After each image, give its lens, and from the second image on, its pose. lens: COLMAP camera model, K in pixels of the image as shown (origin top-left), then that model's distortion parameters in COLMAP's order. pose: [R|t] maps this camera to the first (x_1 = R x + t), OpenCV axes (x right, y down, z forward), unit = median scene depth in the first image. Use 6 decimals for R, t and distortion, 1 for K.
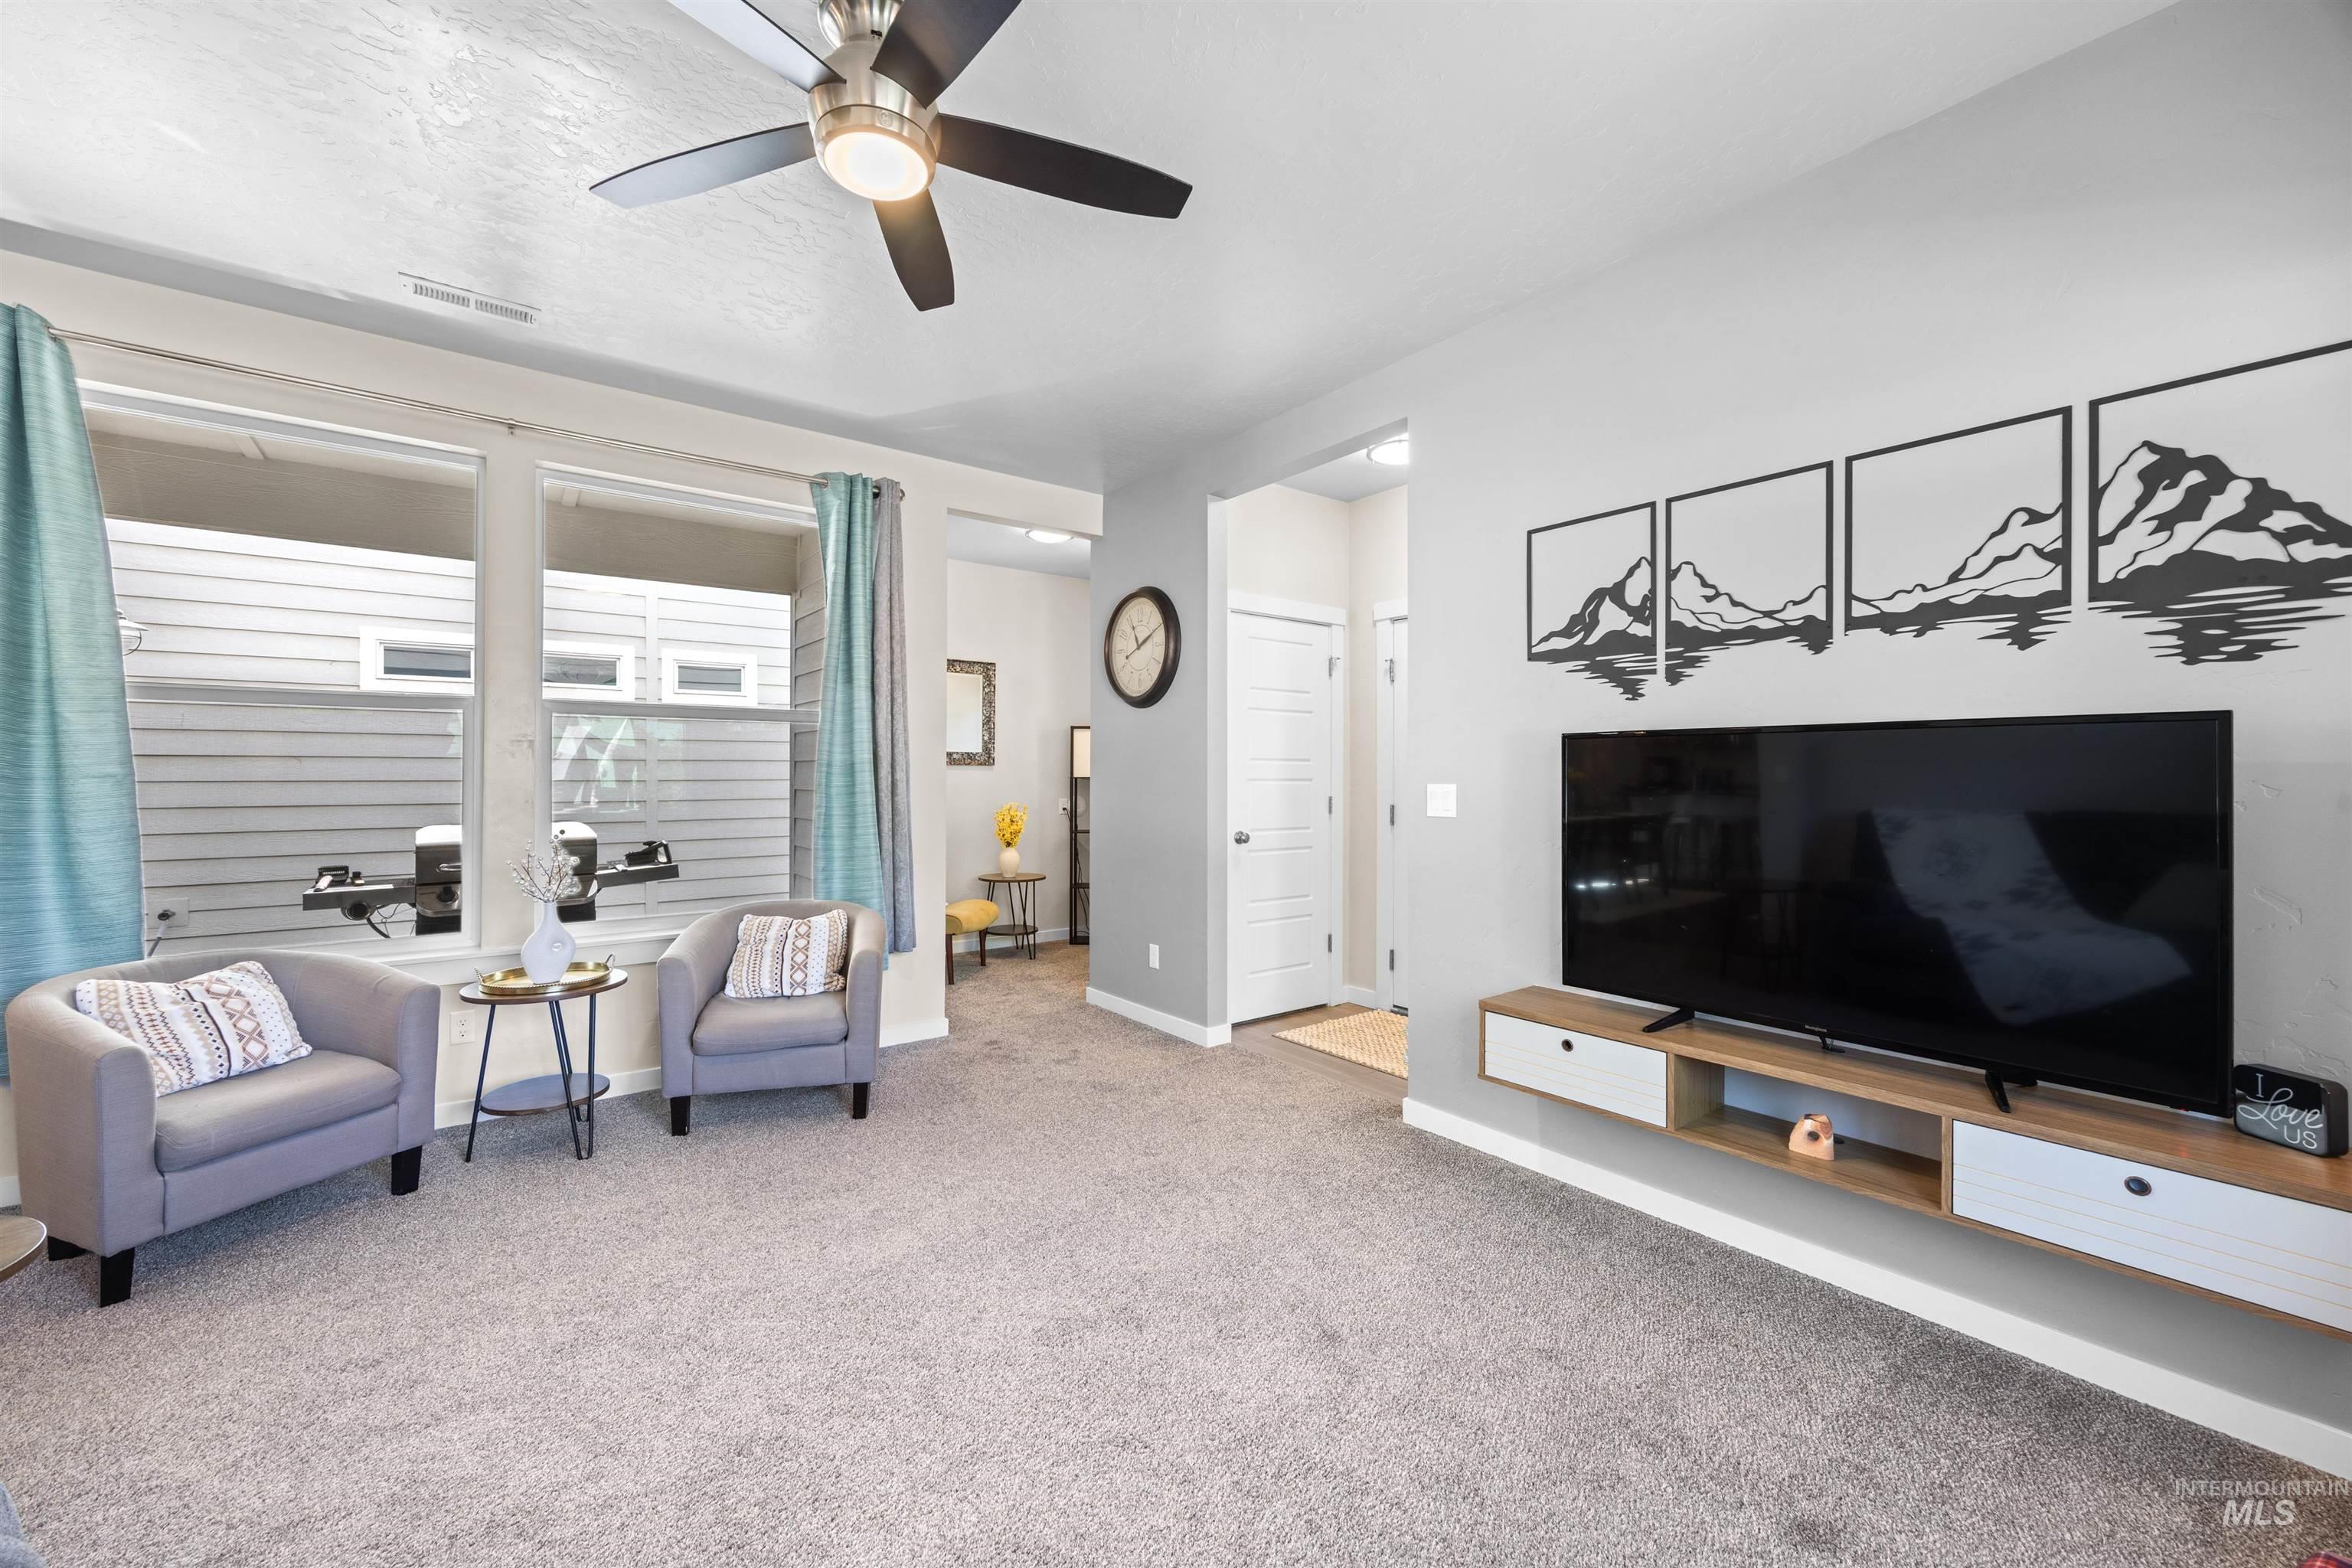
lens RADIAL K [[896.9, 0, 1160.2], [0, 896.9, 783.4], [0, 0, 1]] dist [-0.000101, -0.000060]
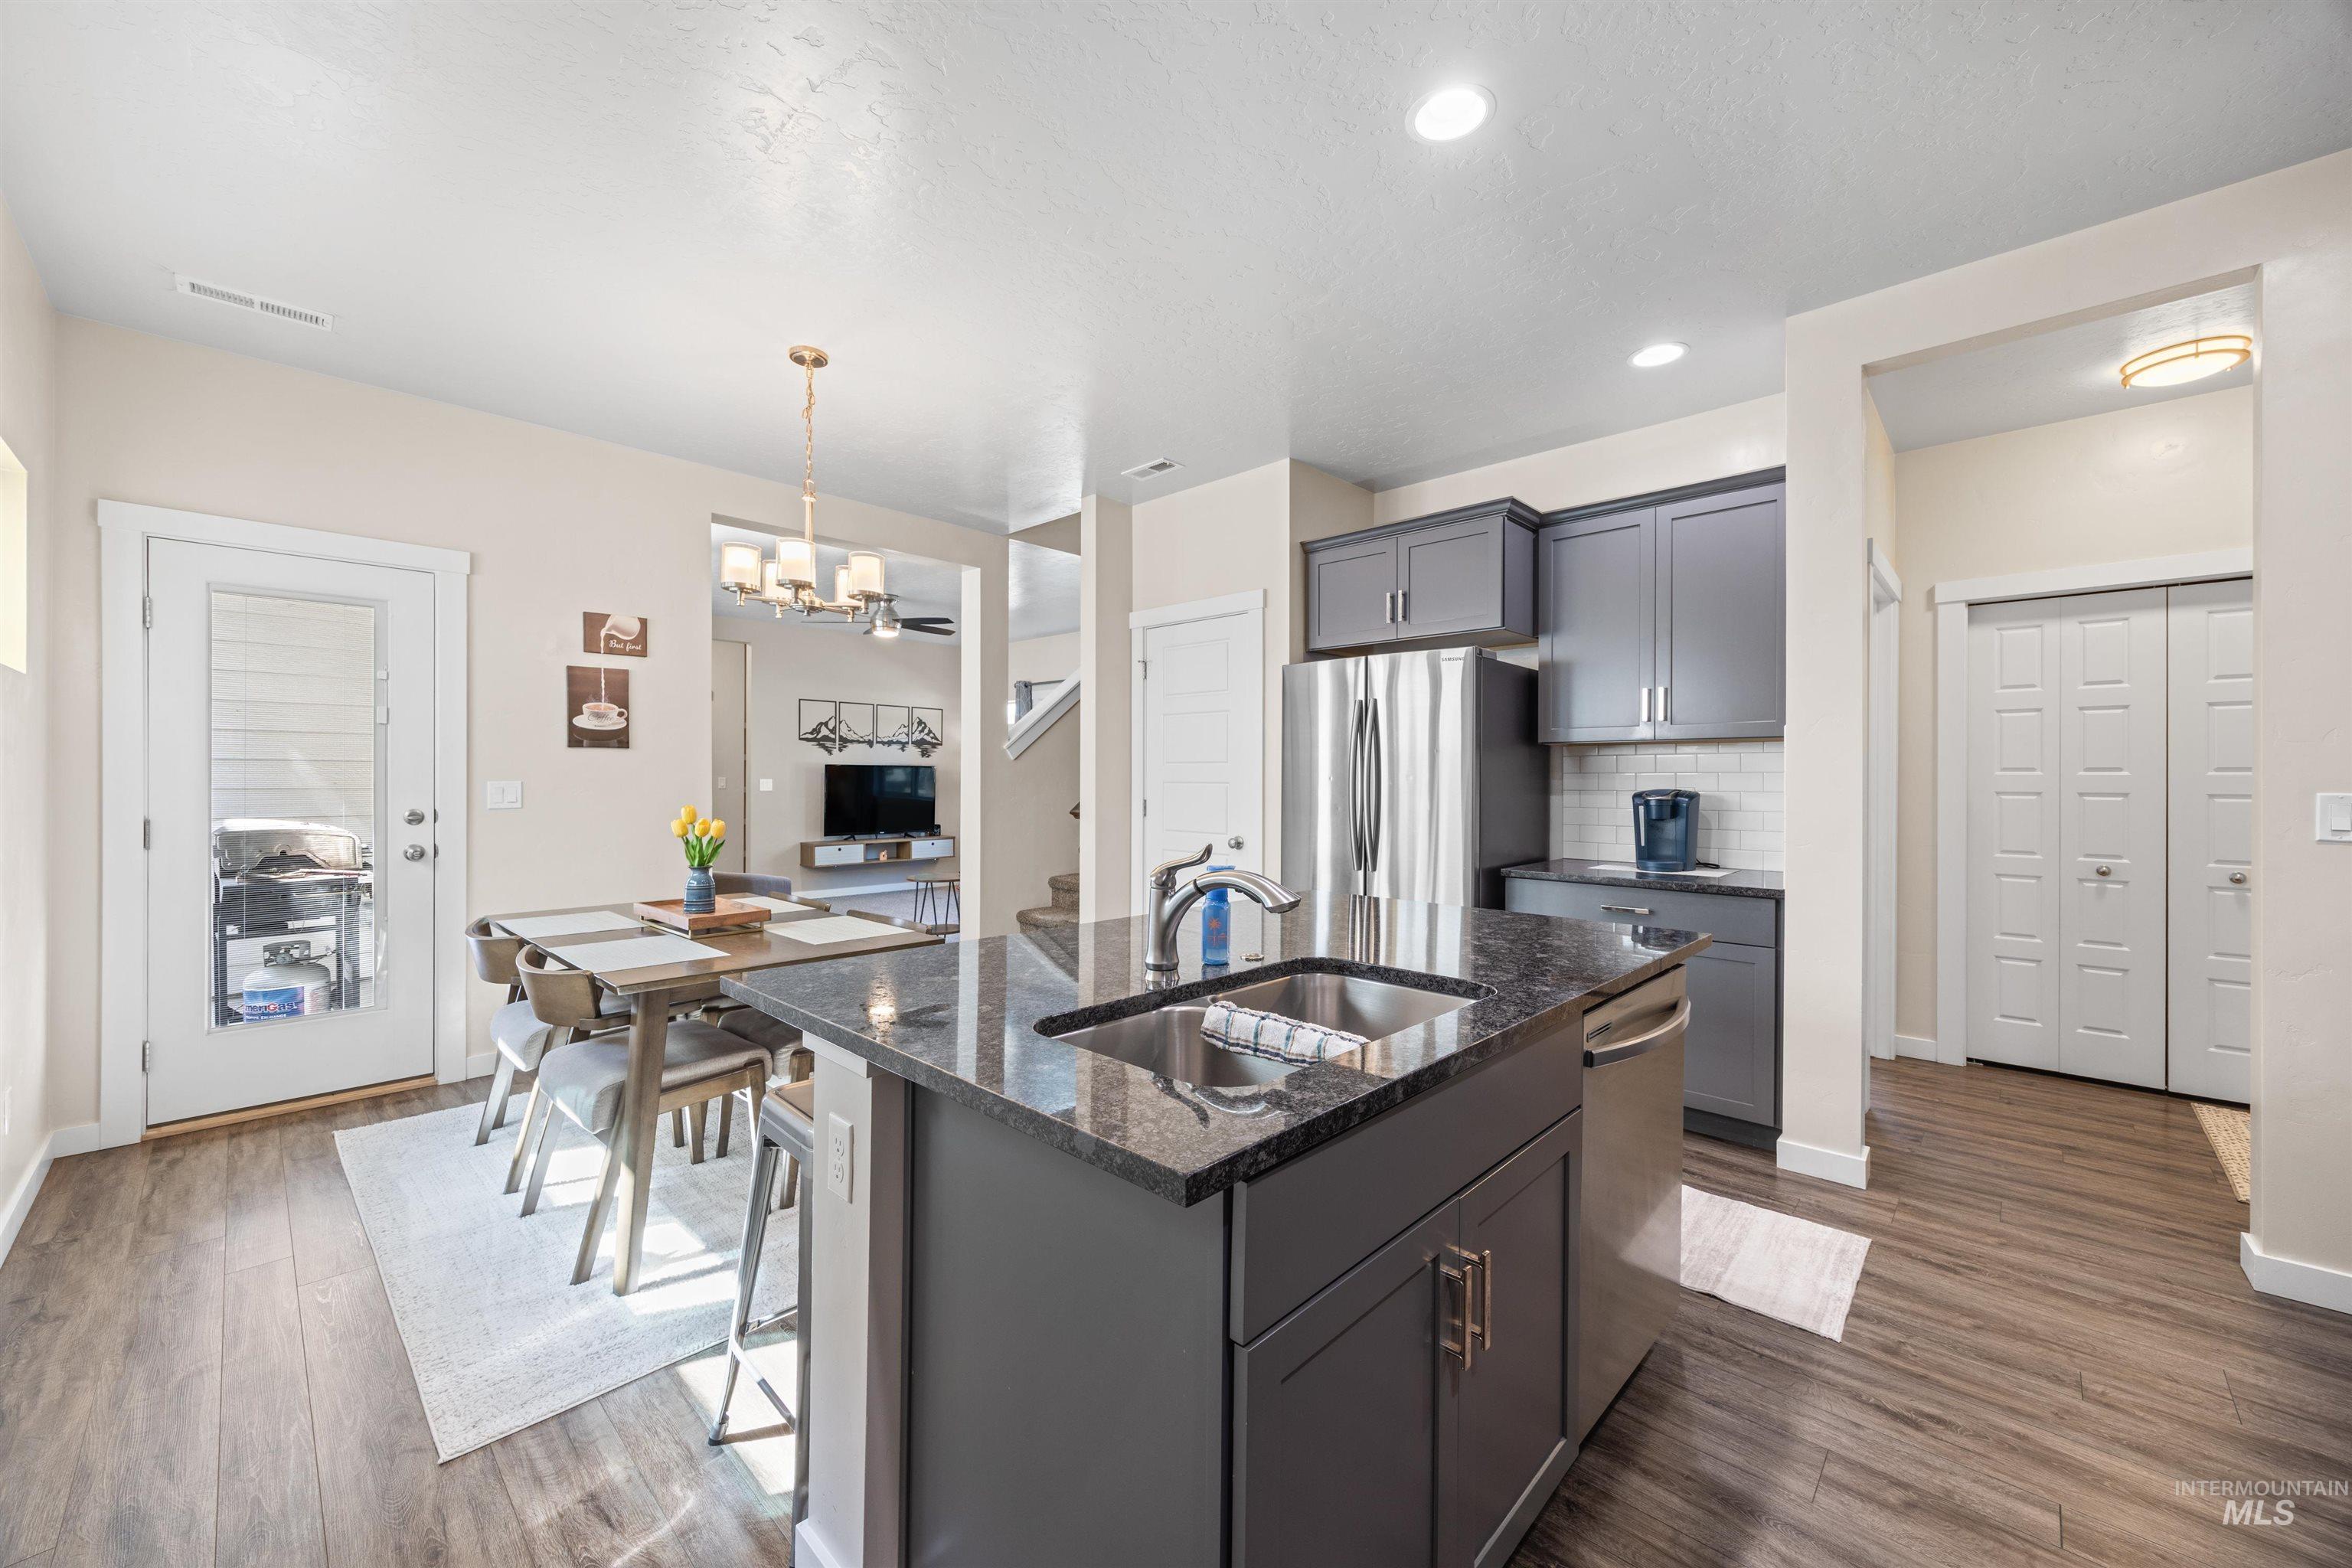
lens RADIAL K [[896.9, 0, 1160.2], [0, 896.9, 783.4], [0, 0, 1]] dist [-0.000101, -0.000060]
pose [[-0.157059, -0.005853, 0.987572, -3.746223], [0.006082, 0.999958, 0.006894, 0.002217], [-0.987570, 0.007090, -0.157017, 0.313764]]
